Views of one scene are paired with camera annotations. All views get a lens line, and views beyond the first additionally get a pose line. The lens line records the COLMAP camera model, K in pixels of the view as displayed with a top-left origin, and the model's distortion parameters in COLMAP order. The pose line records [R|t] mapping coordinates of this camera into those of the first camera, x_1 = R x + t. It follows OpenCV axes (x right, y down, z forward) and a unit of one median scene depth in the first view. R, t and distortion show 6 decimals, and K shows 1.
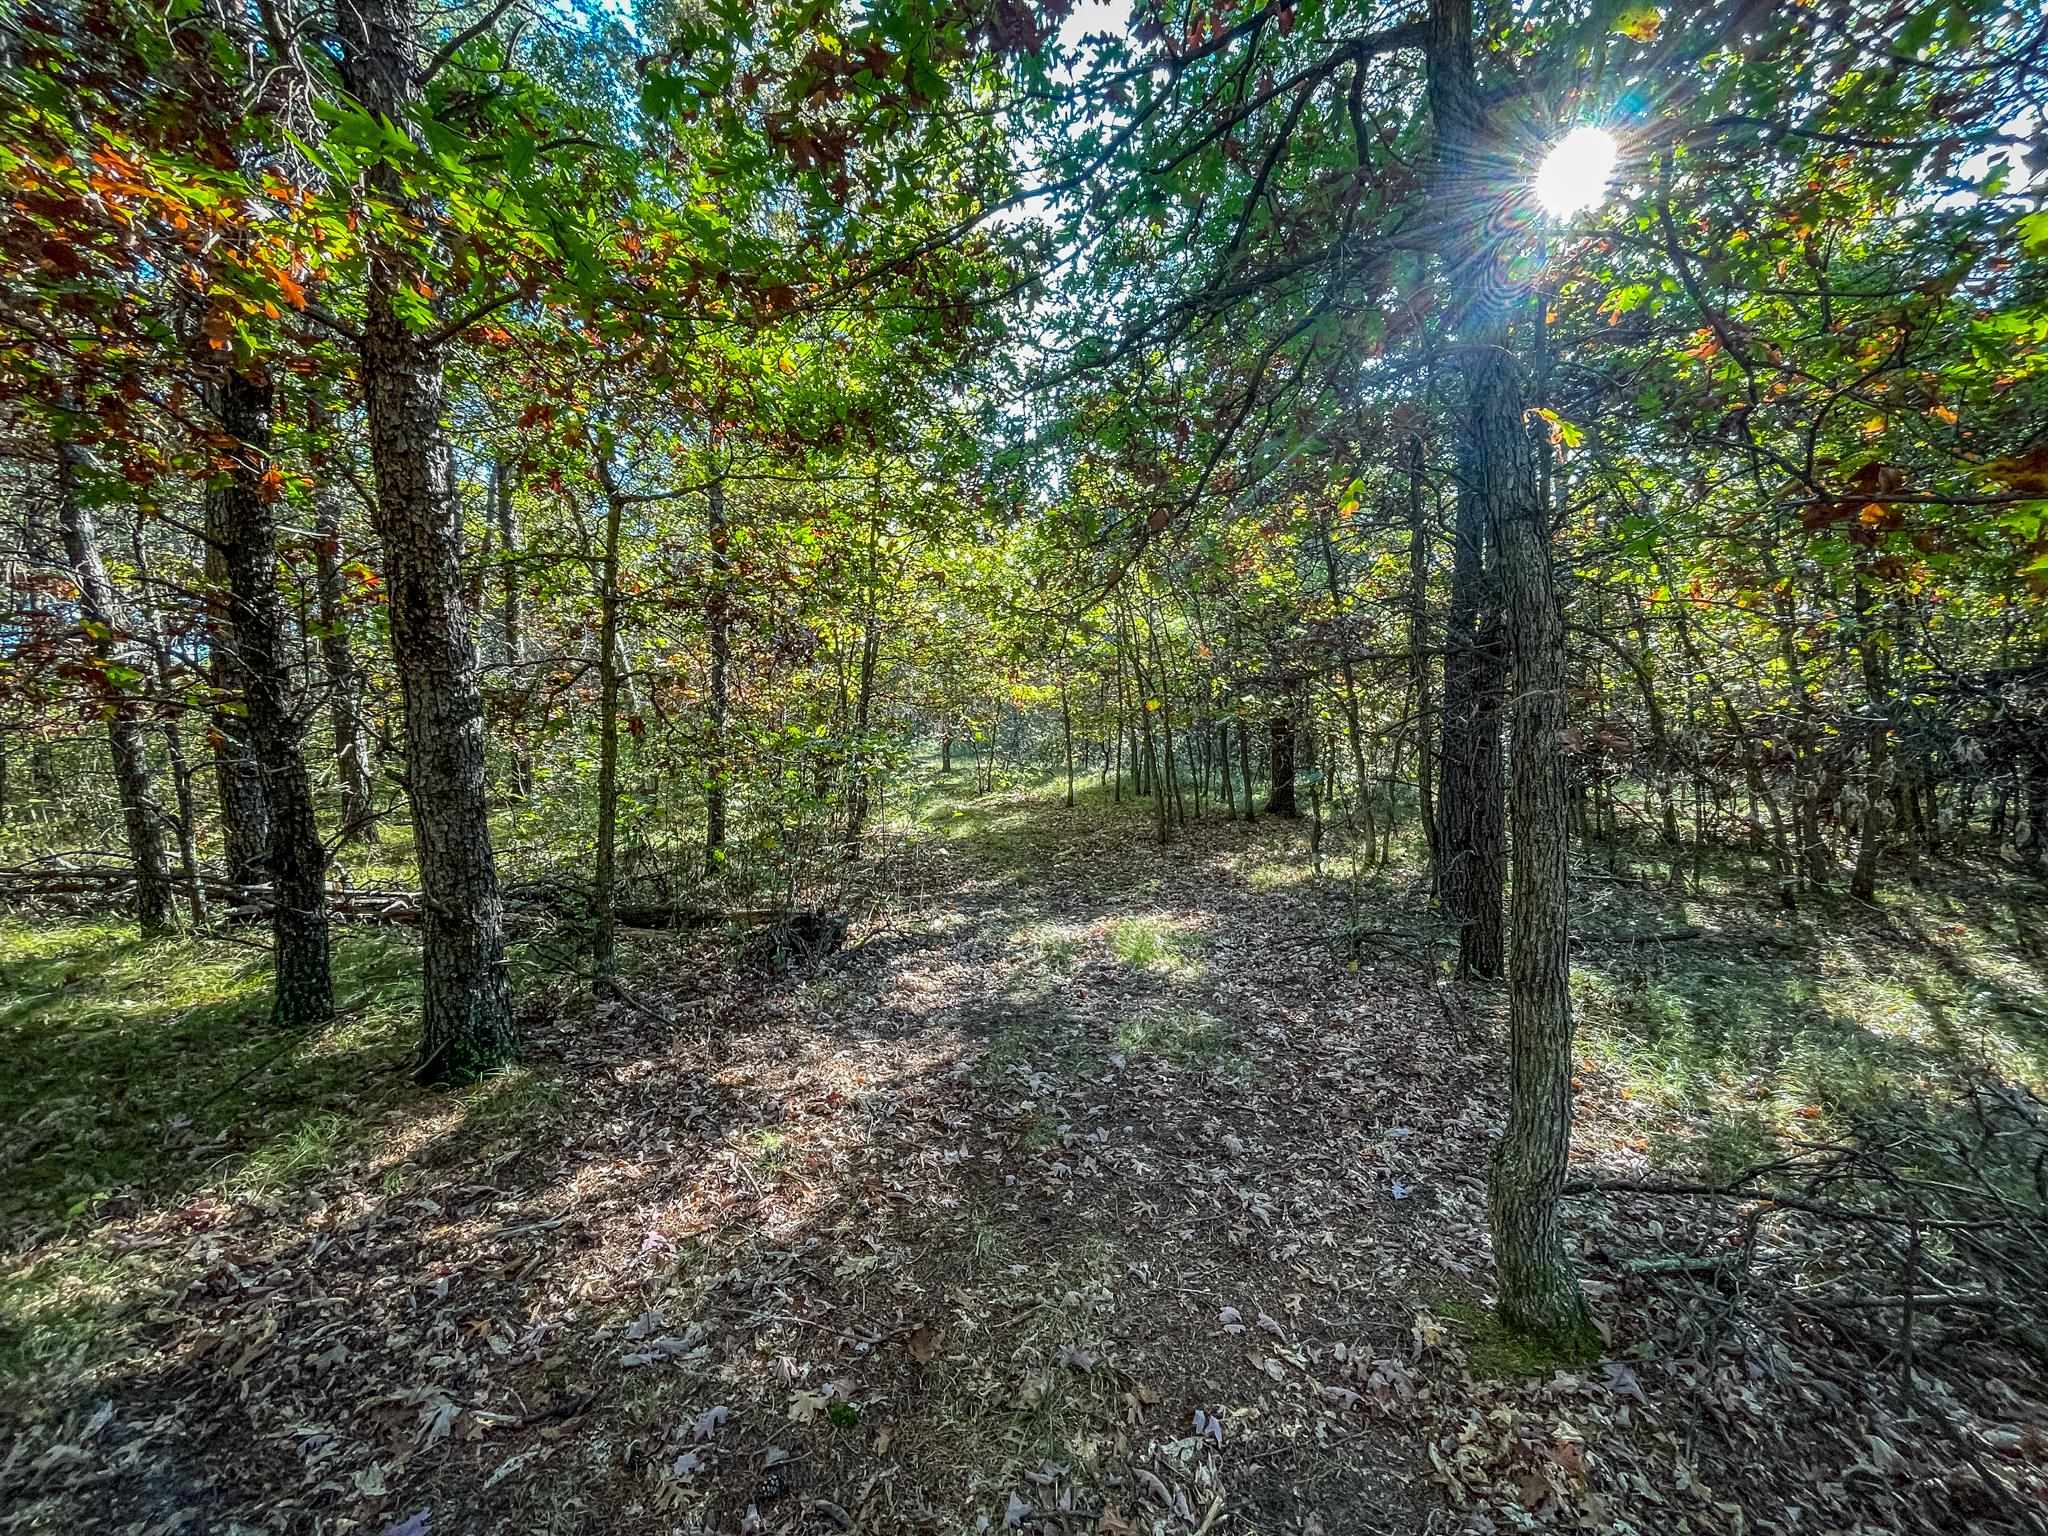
lens RADIAL K [[823.6, 0, 1019.7], [0, 823.6, 769.8], [0, 0, 1]] dist [0.000401, 0.000221]
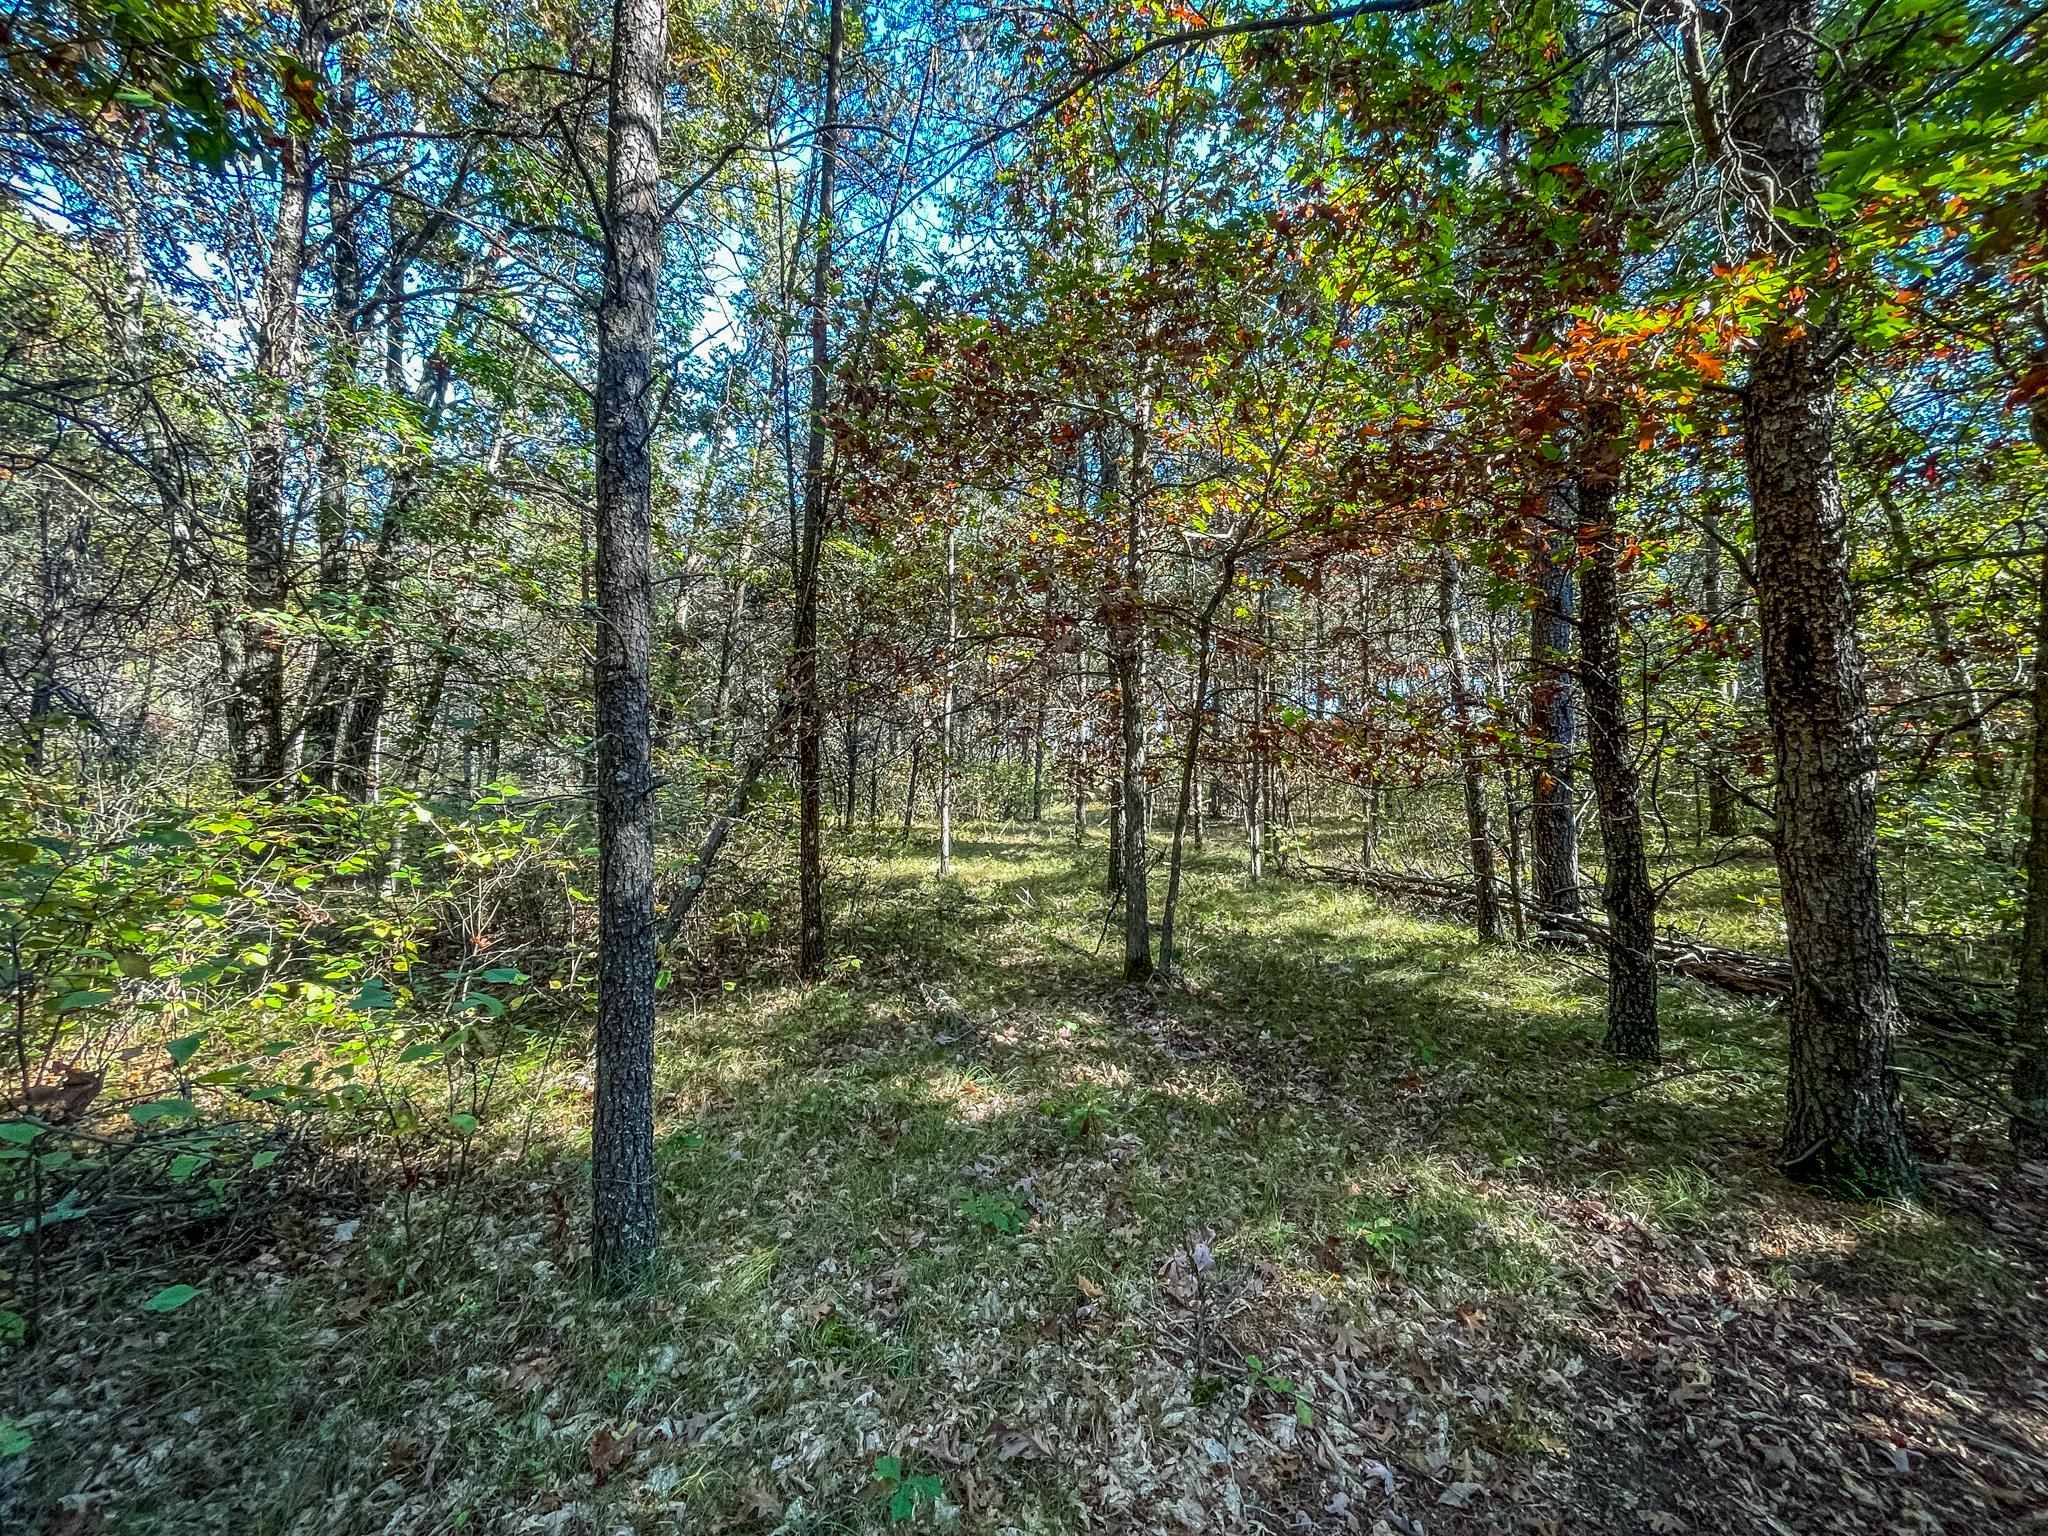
lens RADIAL K [[823.6, 0, 1020.2], [0, 823.6, 767.1], [0, 0, 1]] dist [0.000401, 0.000221]
pose [[0.315148, -0.001952, -0.949040, -0.126956], [-0.043033, 0.998940, -0.016345, -0.016286], [0.948066, 0.045991, 0.314730, -0.101665]]
